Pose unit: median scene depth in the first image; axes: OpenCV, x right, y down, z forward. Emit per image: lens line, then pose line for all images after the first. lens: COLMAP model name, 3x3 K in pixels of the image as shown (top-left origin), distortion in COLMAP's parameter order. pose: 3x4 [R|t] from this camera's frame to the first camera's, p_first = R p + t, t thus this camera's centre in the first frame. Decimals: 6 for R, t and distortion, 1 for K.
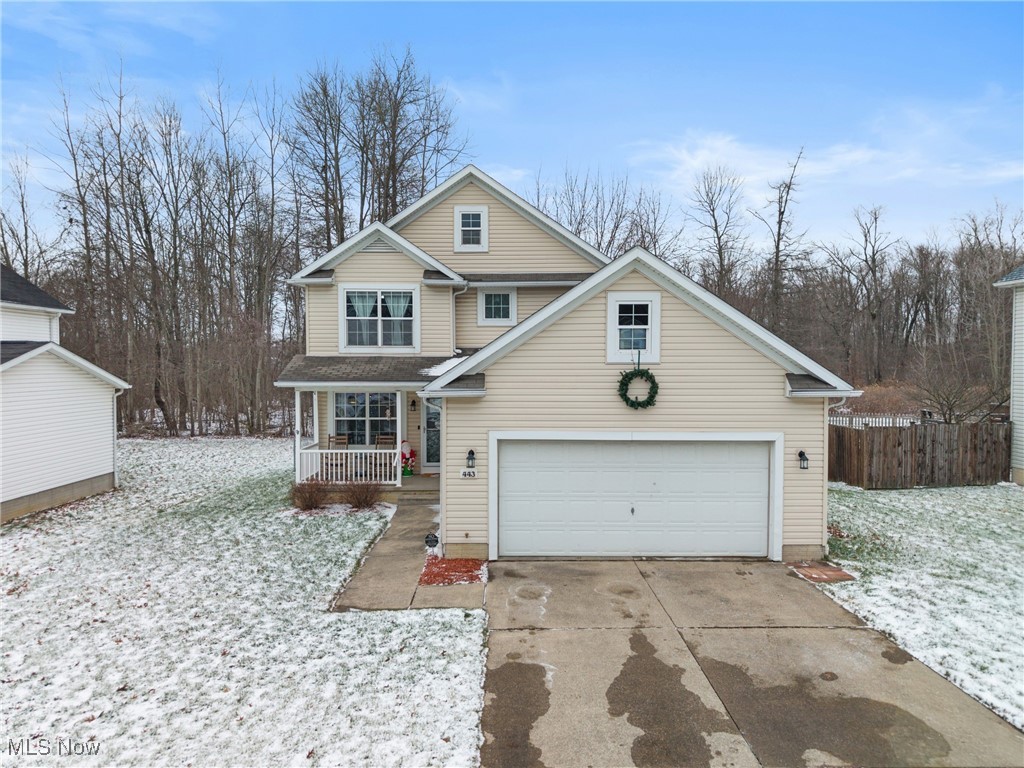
lens RADIAL K [[692.1, 0, 512.6], [0, 692.1, 381.0], [0, 0, 1]] dist [0.014766, -0.013563]
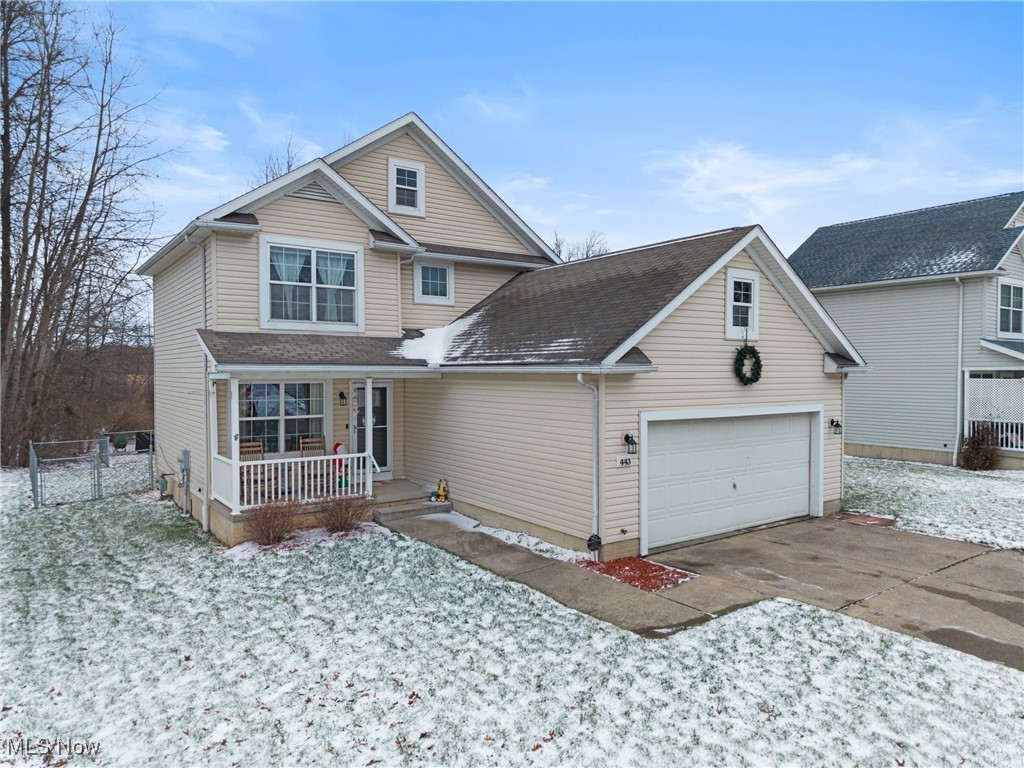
lens RADIAL K [[692.1, 0, 517.8], [0, 692.1, 384.5], [0, 0, 1]] dist [0.014766, -0.013563]
pose [[0.811175, -0.012194, 0.584677, -0.683942], [0.015428, 0.999881, -0.000552, 0.034945], [-0.584601, 0.009468, 0.811266, 0.363320]]
